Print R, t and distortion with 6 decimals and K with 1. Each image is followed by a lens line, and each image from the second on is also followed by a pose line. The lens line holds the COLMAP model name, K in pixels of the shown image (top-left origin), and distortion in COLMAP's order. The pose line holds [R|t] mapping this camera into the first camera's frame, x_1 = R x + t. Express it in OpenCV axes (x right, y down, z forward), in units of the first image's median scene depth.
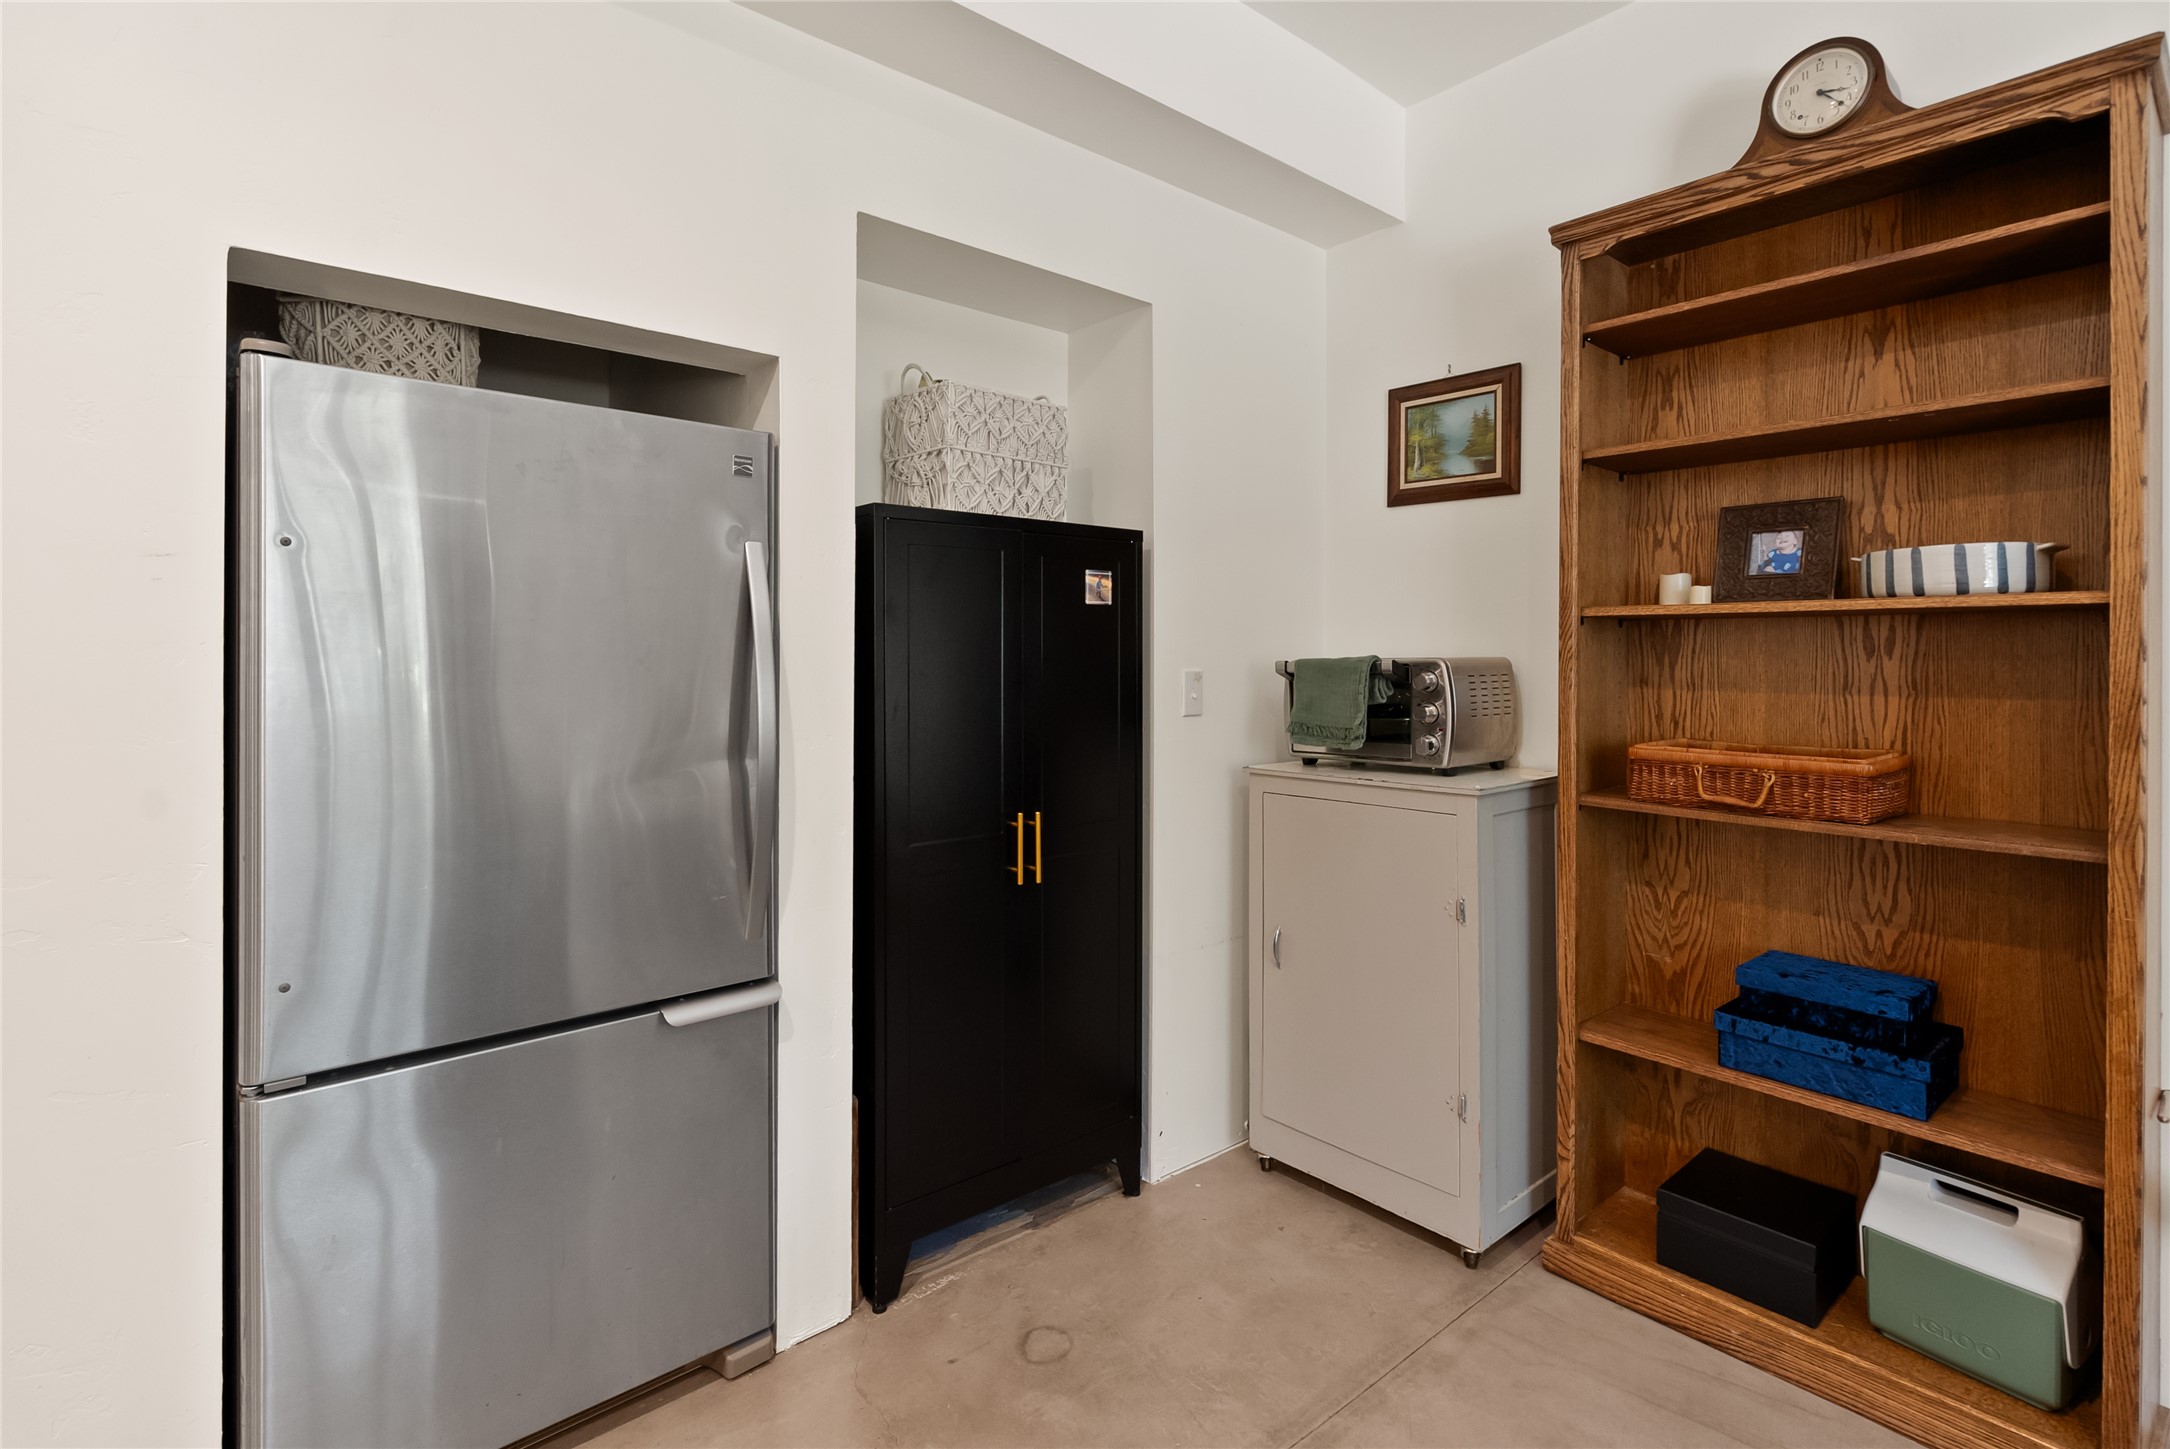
lens RADIAL K [[1018.5, 0, 1084.2], [0, 1018.5, 657.0], [0, 0, 1]] dist [-0.003791, -0.000168]
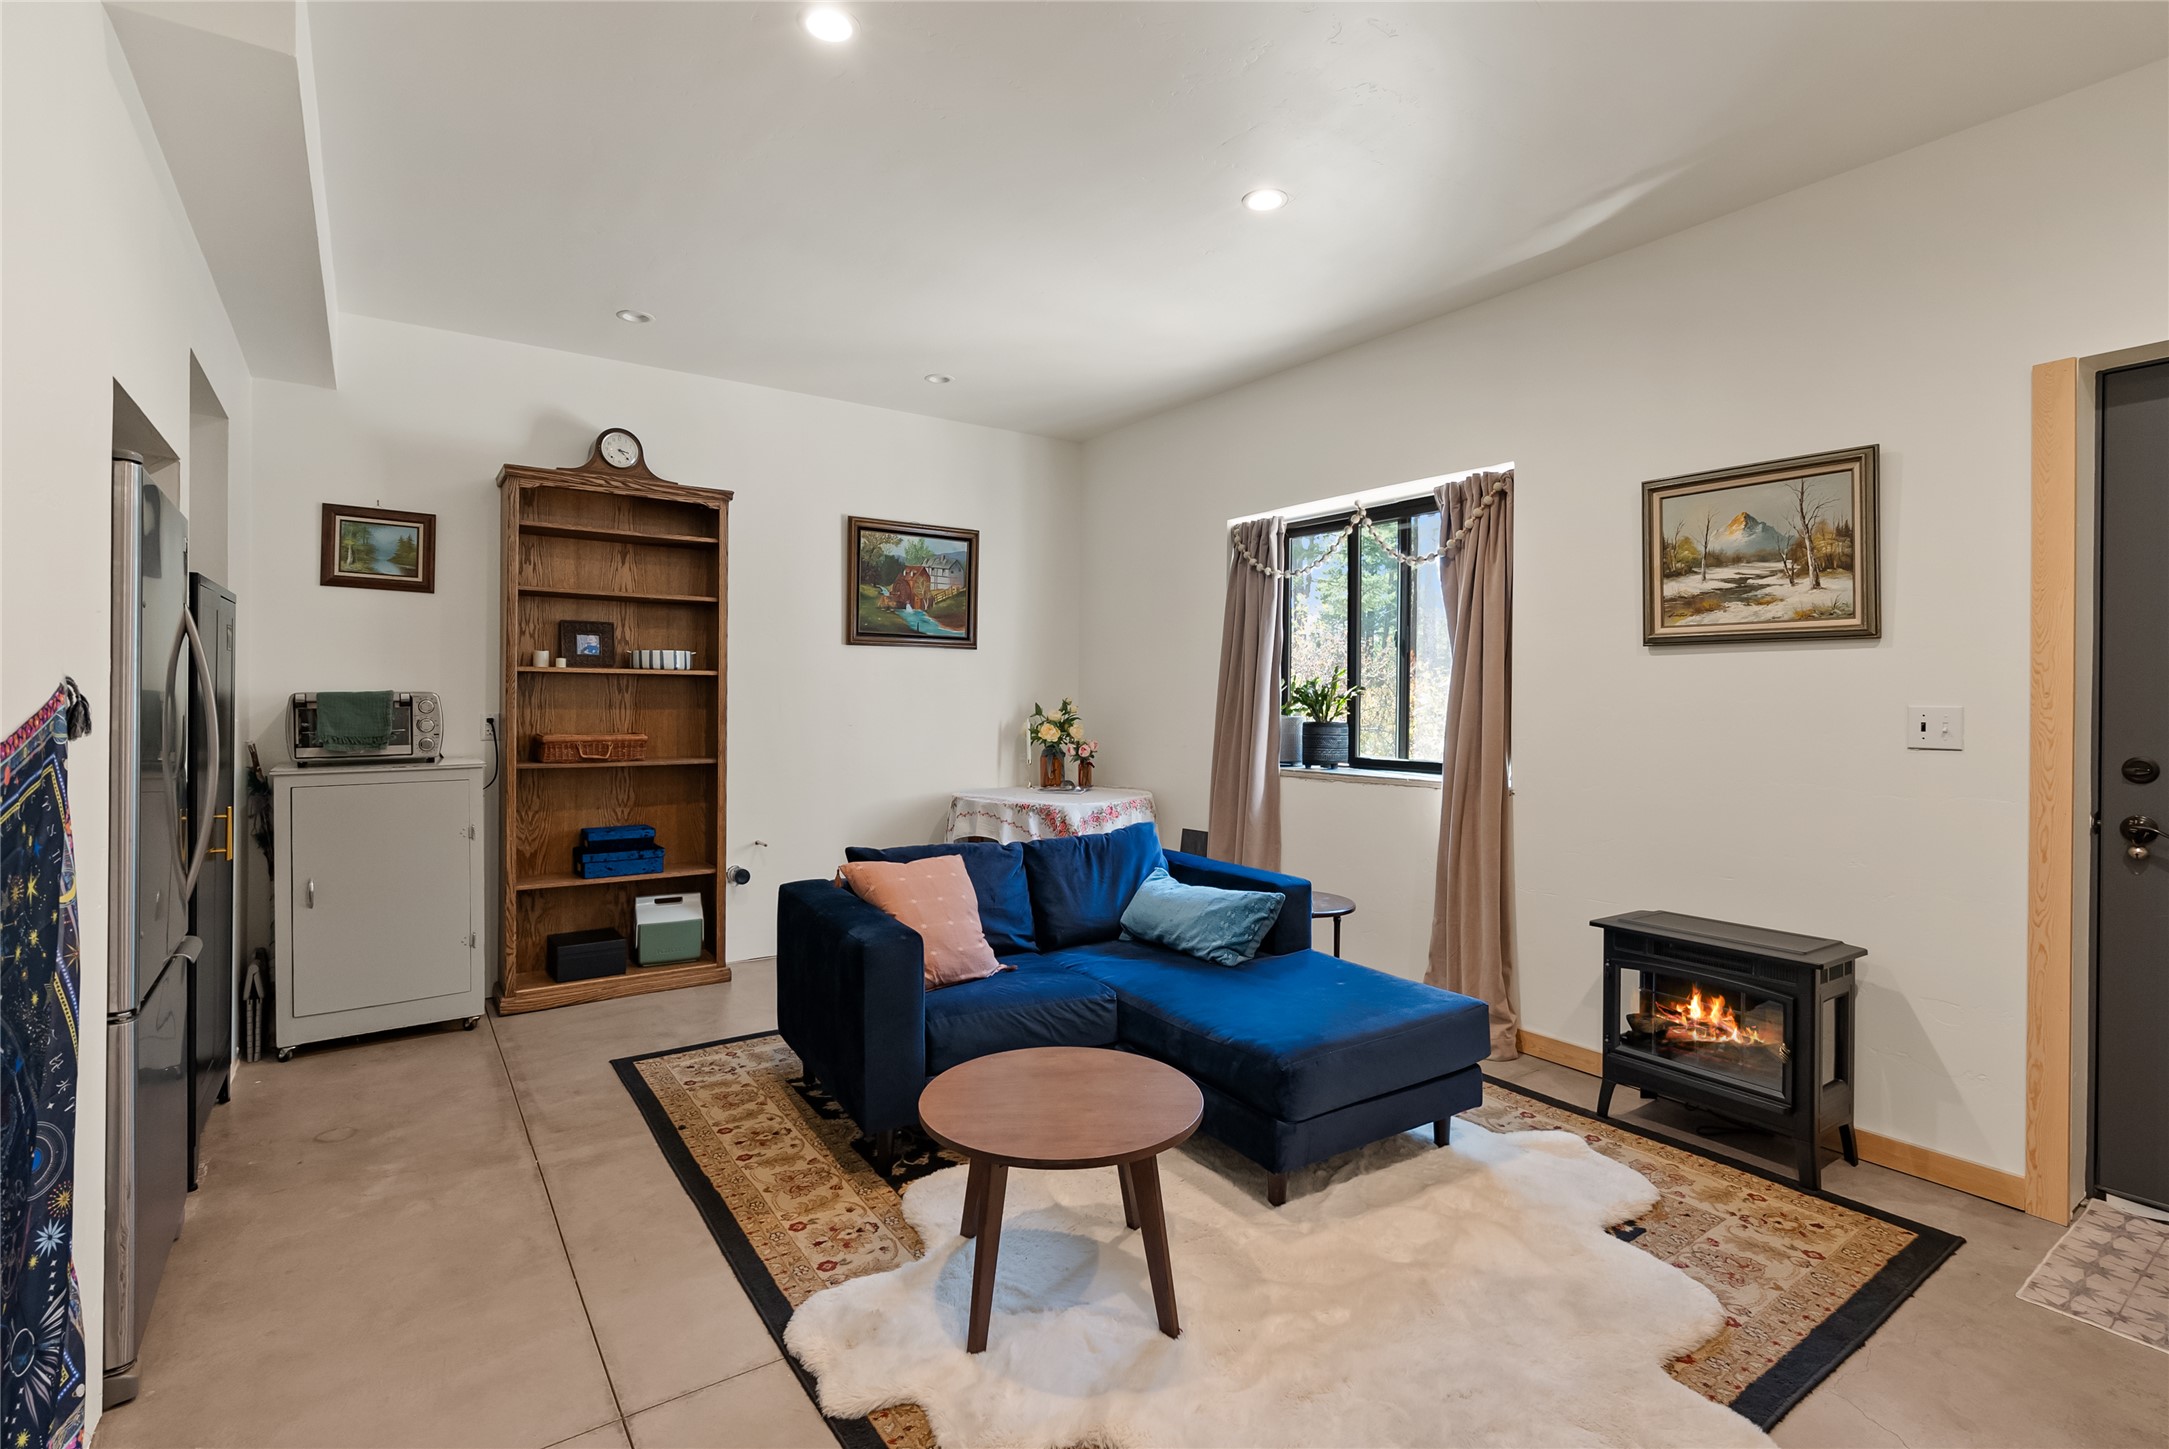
lens RADIAL K [[1018.1, 0, 1083.7], [0, 1018.1, 657.0], [0, 0, 1]] dist [-0.003791, -0.000168]
pose [[0.092393, 0.036060, 0.995069, -1.388013], [-0.005092, 0.999348, -0.035742, -0.003623], [-0.995710, -0.001764, 0.092516, -0.258863]]
